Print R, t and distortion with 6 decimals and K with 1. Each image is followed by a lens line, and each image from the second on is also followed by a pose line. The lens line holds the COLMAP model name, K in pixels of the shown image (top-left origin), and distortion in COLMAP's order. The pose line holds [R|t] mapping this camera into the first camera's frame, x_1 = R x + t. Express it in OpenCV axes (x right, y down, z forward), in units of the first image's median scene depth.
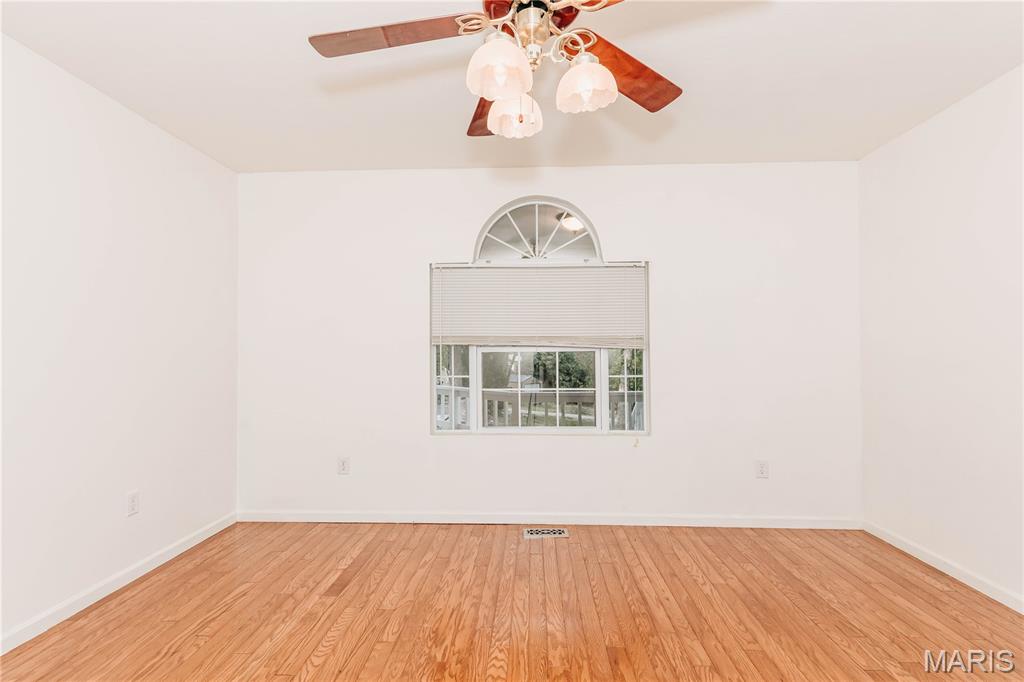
lens RADIAL K [[469.6, 0, 511.6], [0, 469.6, 346.3], [0, 0, 1]] dist [0.010373, -0.002781]
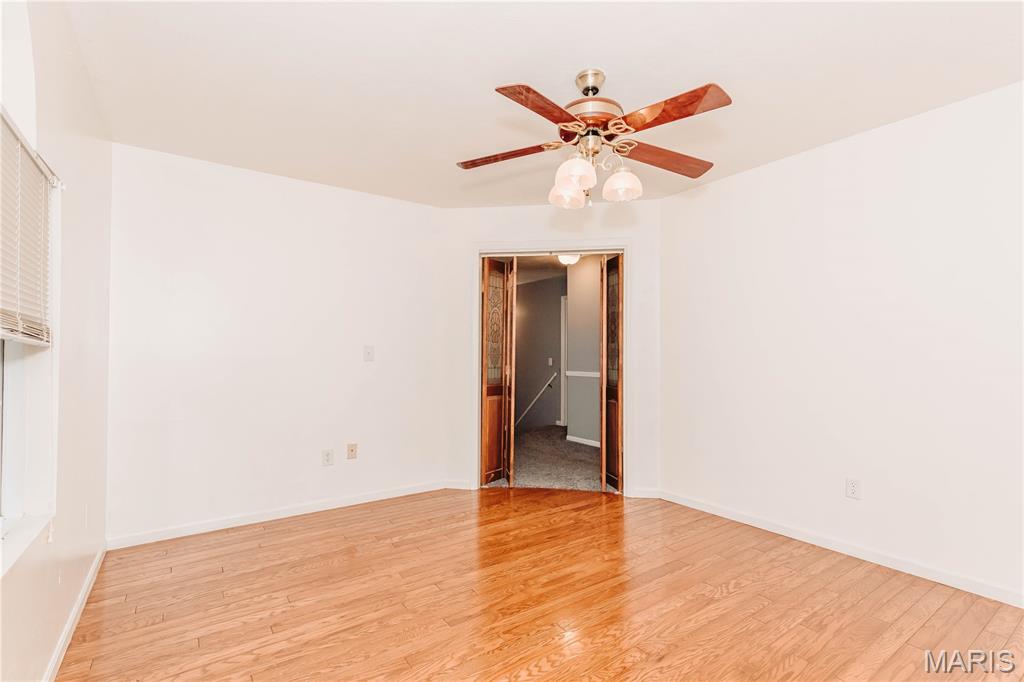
lens RADIAL K [[469.6, 0, 510.9], [0, 469.6, 346.0], [0, 0, 1]] dist [0.010373, -0.002781]
pose [[-0.606201, 0.016219, 0.795146, -0.600676], [-0.008011, 0.999617, -0.026497, 0.018491], [-0.795271, -0.022433, -0.605839, 1.252002]]
